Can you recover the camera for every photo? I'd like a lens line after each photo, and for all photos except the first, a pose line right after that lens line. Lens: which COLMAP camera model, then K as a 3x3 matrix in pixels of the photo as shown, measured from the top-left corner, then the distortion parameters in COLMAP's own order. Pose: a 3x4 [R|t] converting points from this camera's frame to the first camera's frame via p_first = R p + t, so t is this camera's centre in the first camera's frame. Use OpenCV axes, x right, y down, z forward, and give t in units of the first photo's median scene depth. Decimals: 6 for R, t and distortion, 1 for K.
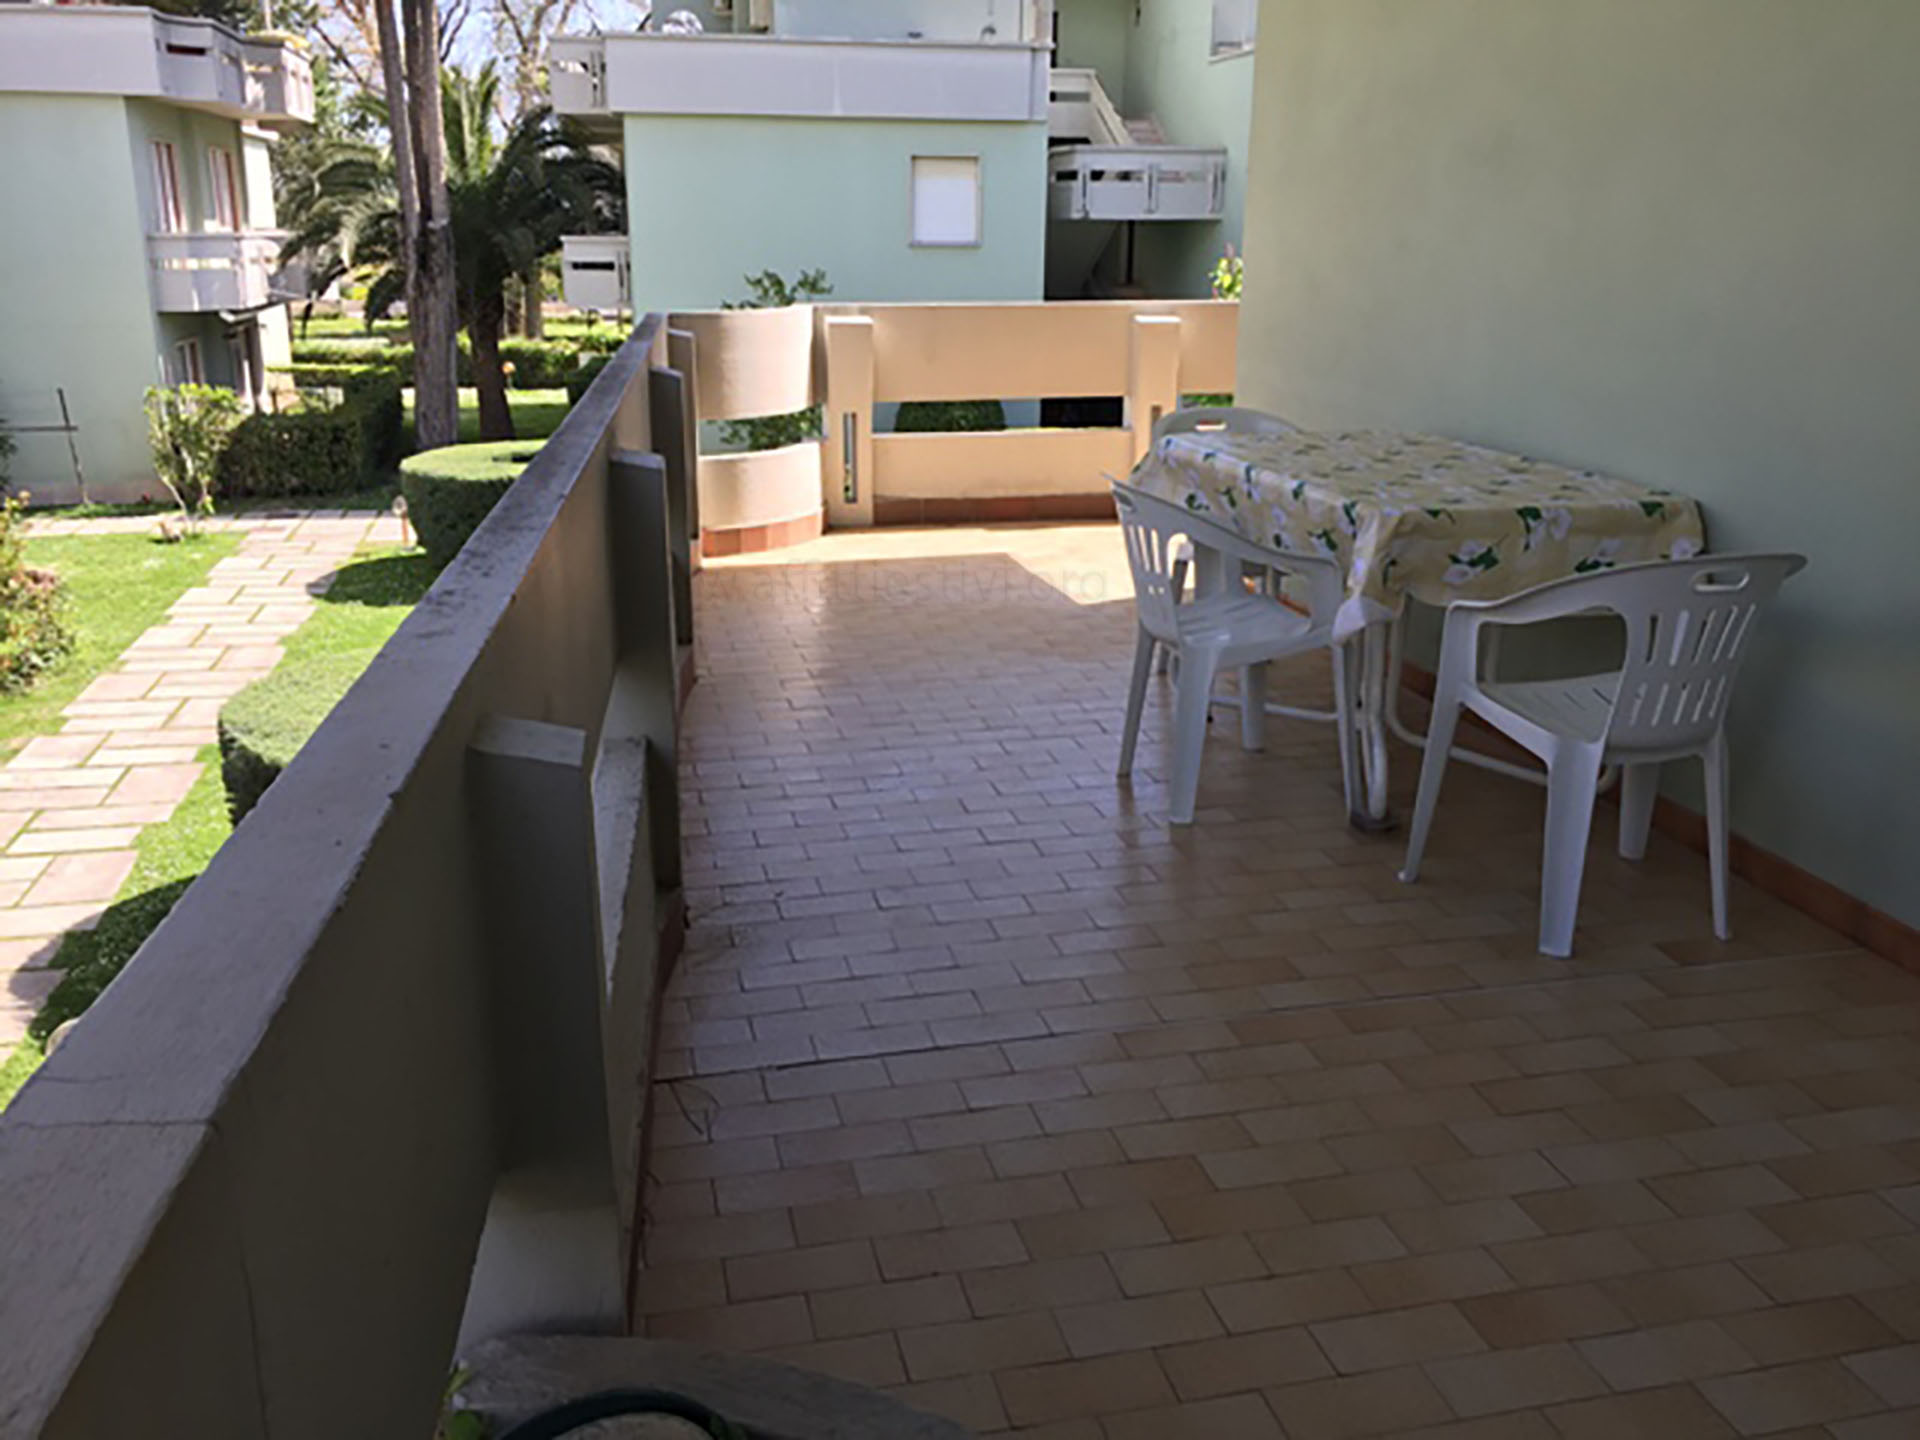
lens RADIAL K [[1637.7, 0, 958.6], [0, 1637.7, 724.9], [0, 0, 1]] dist [0.079850, -0.095699]
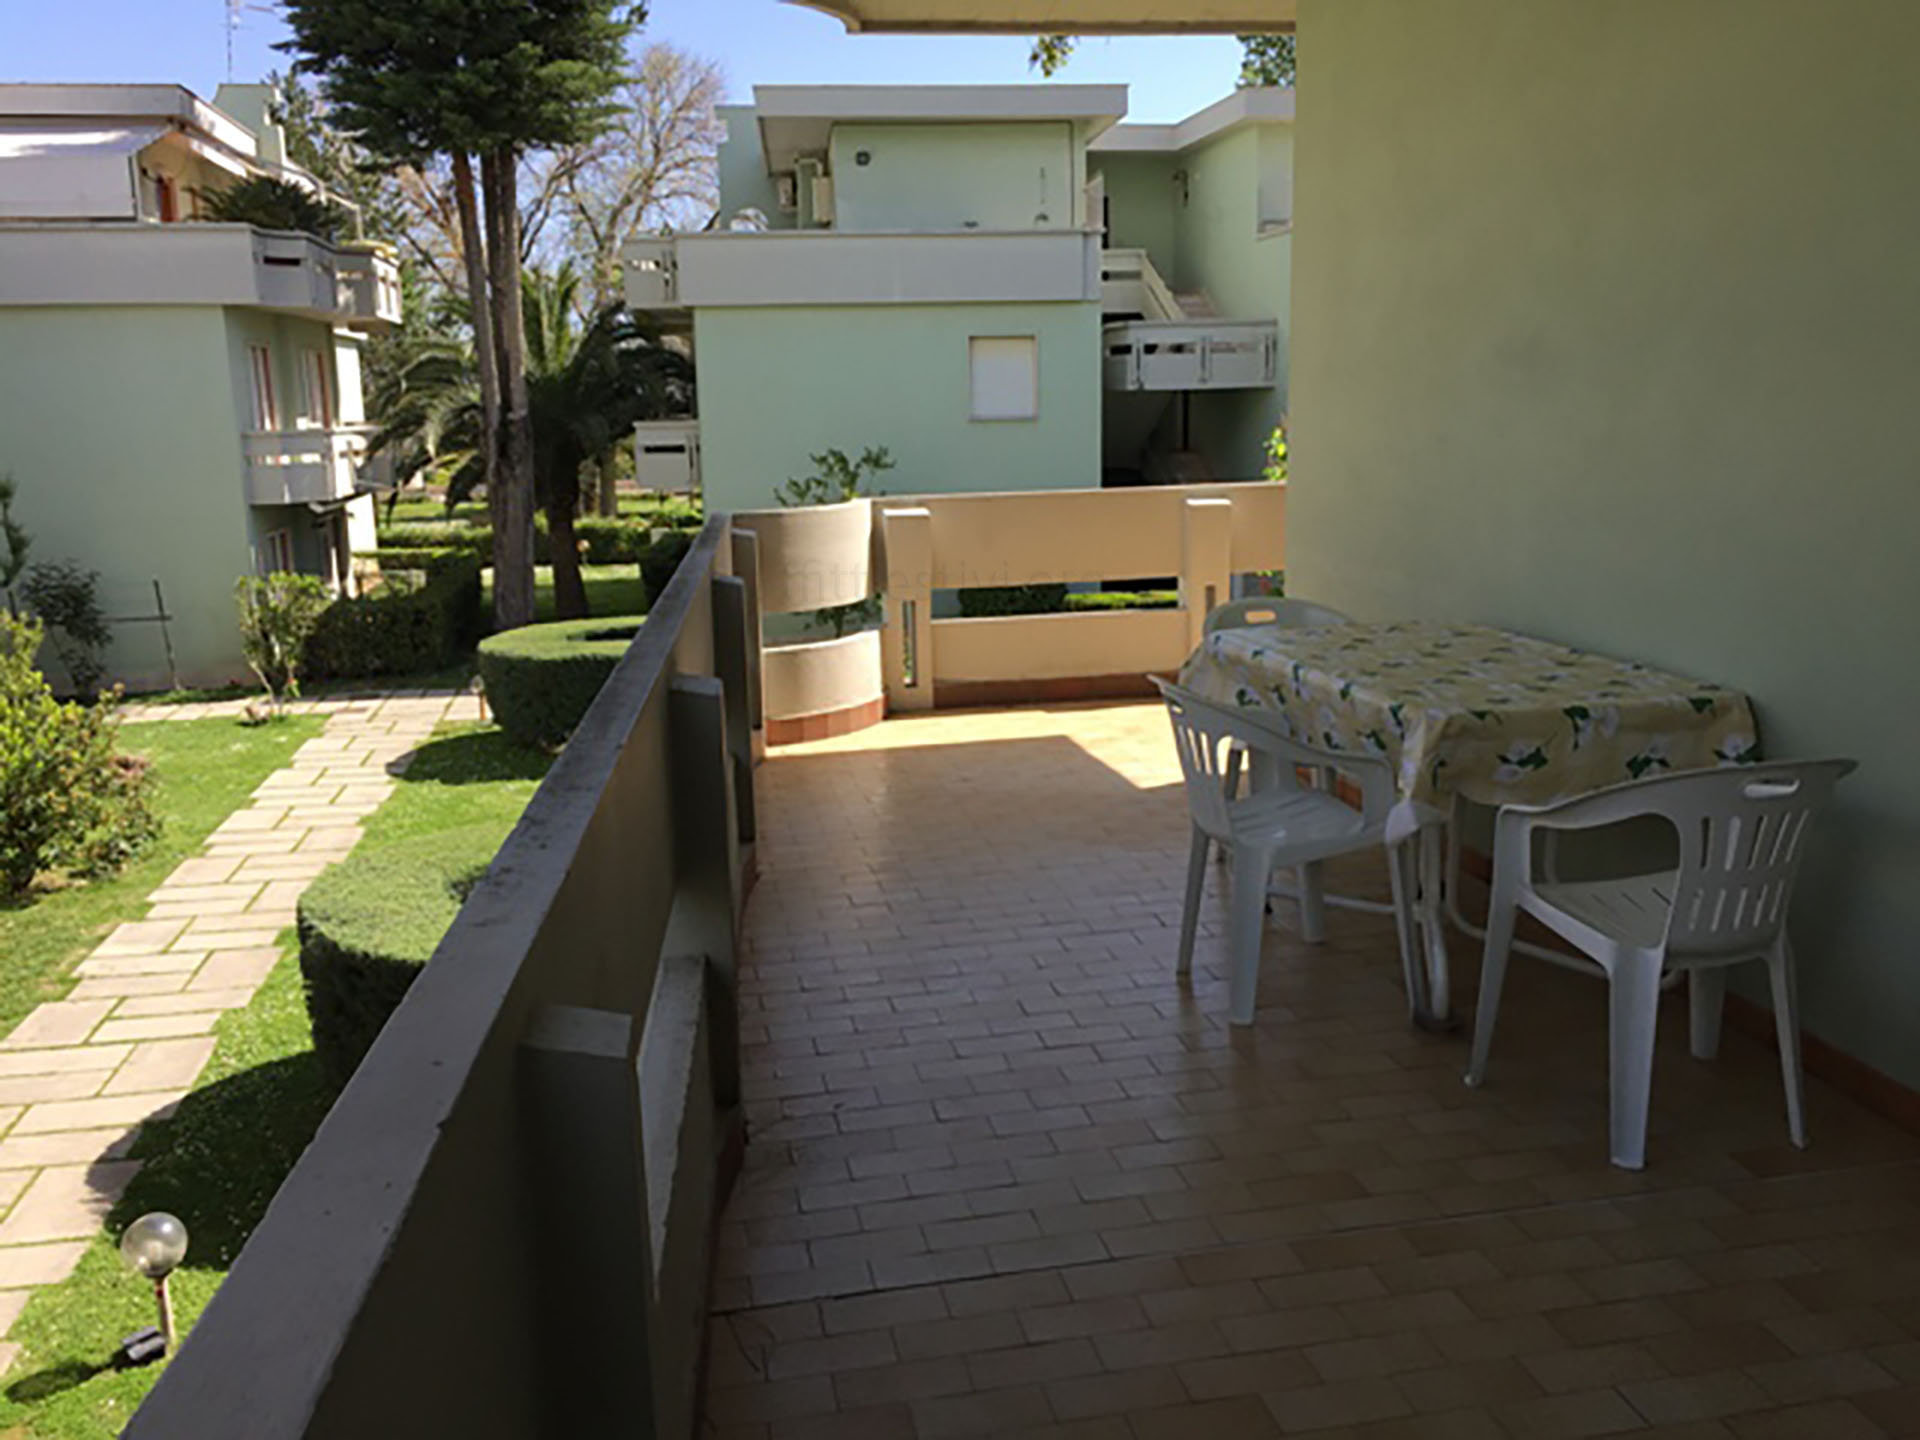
lens RADIAL K [[1637.7, 0, 958.9], [0, 1637.7, 726.9], [0, 0, 1]] dist [0.079850, -0.095699]
pose [[0.998941, -0.021792, -0.040513, 0.002812], [0.017848, 0.995290, -0.095290, -0.008540], [0.042399, 0.094466, 0.994625, -0.004665]]
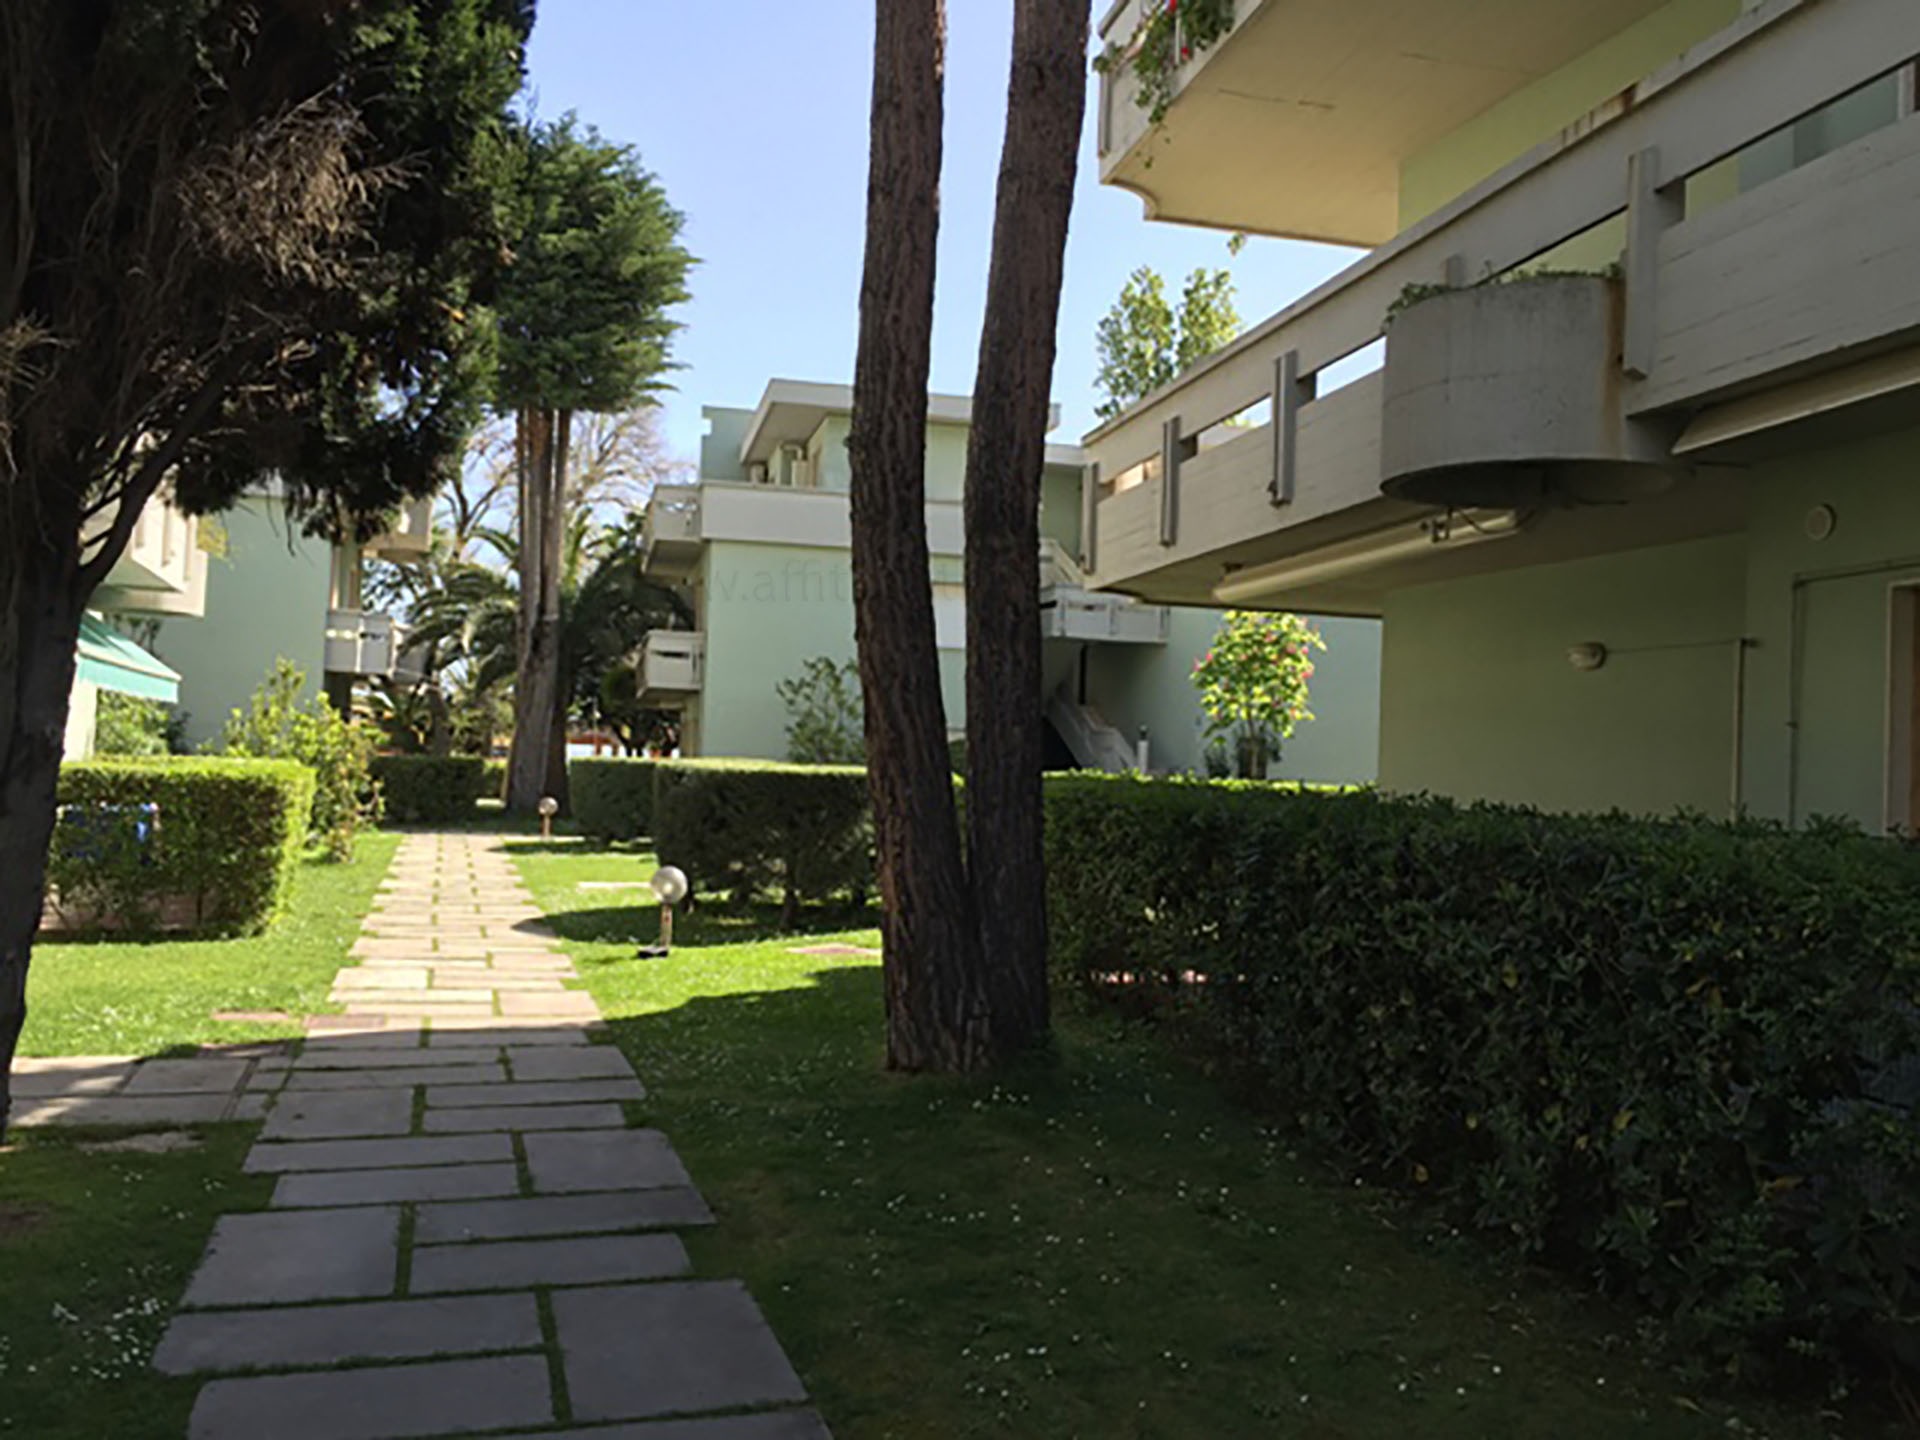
lens RADIAL K [[1637.7, 0, 954.2], [0, 1637.7, 720.3], [0, 0, 1]] dist [0.079850, -0.095699]
pose [[0.996114, 0.028166, 0.083444, -0.314567], [-0.000443, 0.949070, -0.315064, 0.429565], [-0.088069, 0.313802, 0.945395, -0.448180]]
